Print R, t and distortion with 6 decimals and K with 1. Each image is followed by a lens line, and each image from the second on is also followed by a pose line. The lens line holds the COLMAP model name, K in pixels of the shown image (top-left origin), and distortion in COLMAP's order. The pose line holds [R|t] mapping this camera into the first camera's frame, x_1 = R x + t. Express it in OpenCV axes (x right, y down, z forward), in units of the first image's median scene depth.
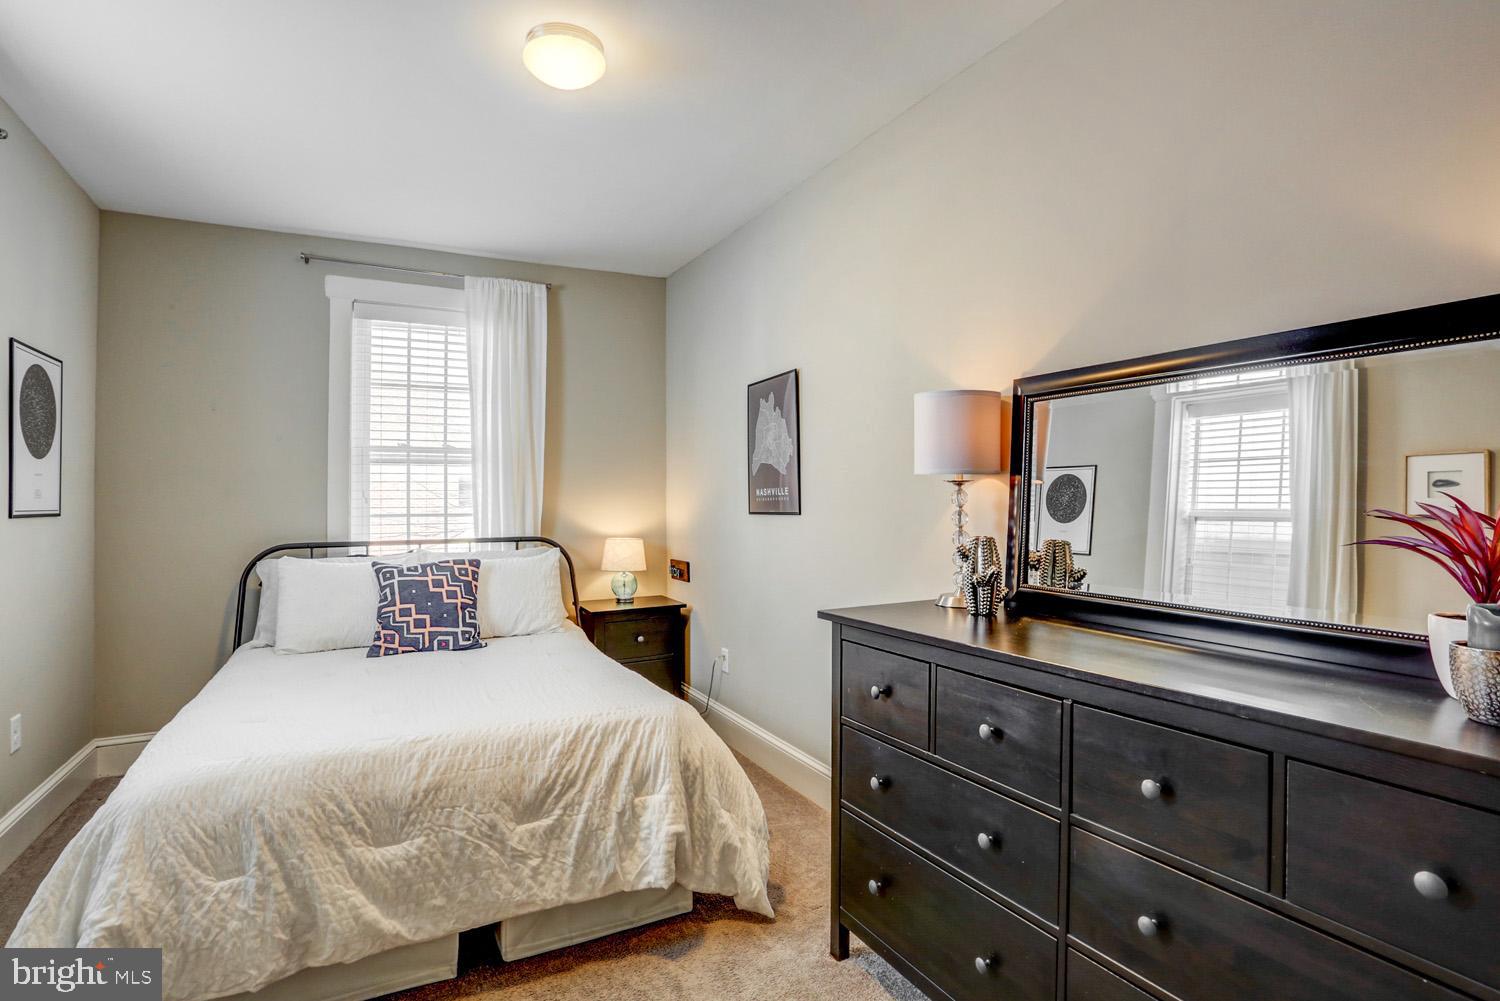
lens RADIAL K [[758.0, 0, 746.3], [0, 758.0, 502.1], [0, 0, 1]] dist [-0.050030, 0.016010]
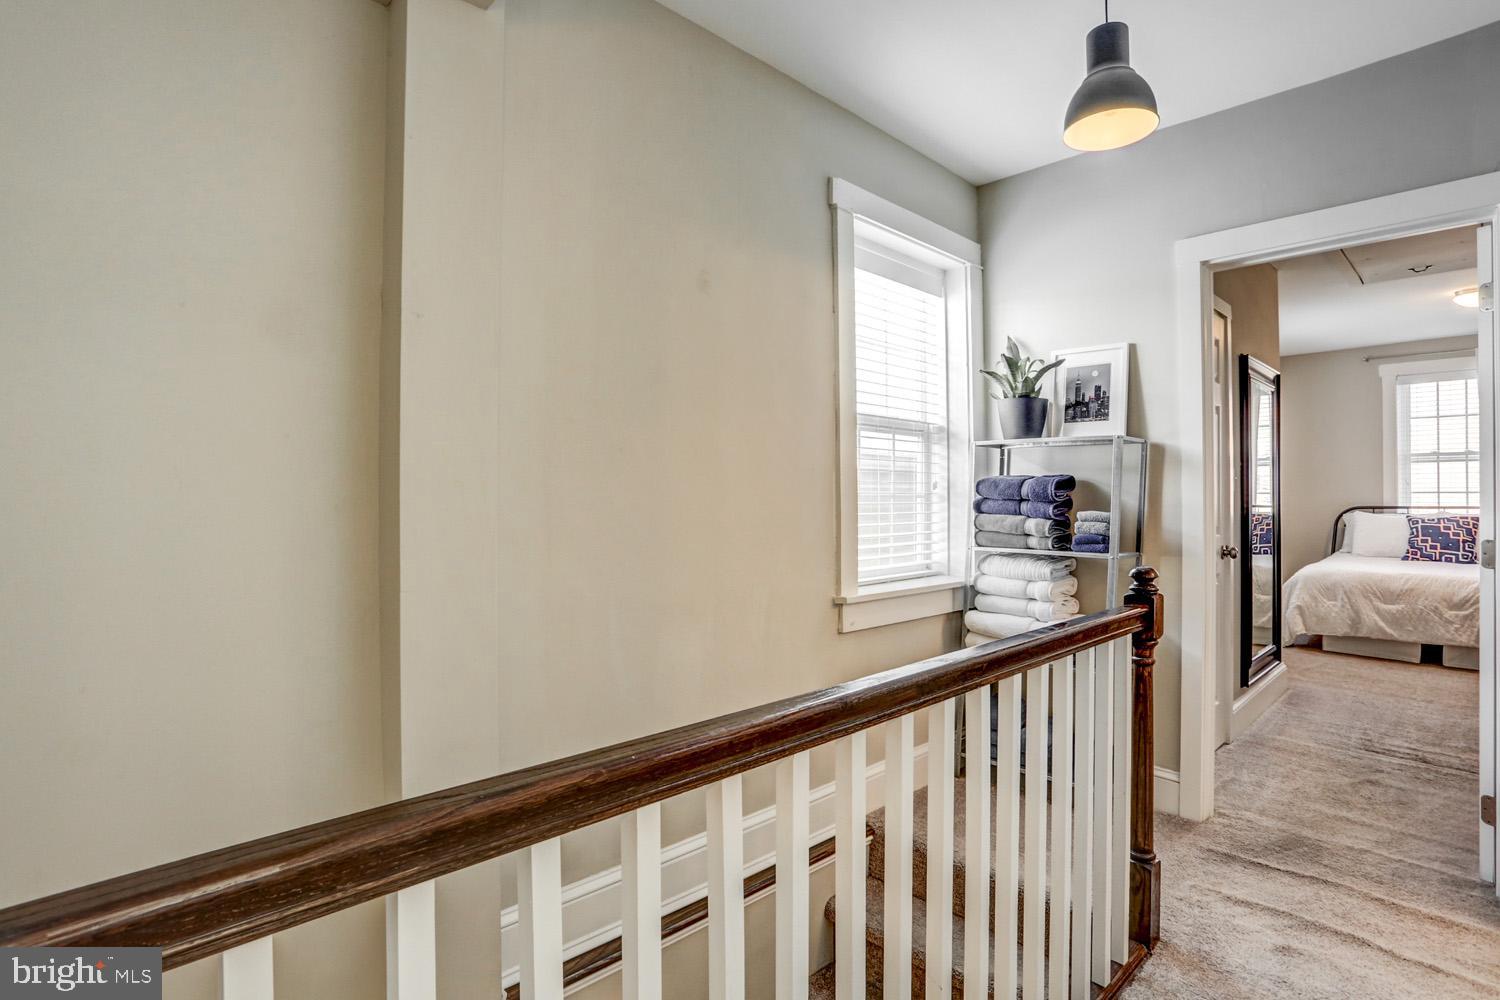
lens RADIAL K [[758.0, 0, 718.4], [0, 758.0, 484.5], [0, 0, 1]] dist [-0.050030, 0.016010]
pose [[0.277460, -0.005674, -0.960720, 0.865056], [0.012070, 0.999924, -0.002420, -0.018906], [0.960661, -0.010925, 0.277508, -1.290773]]
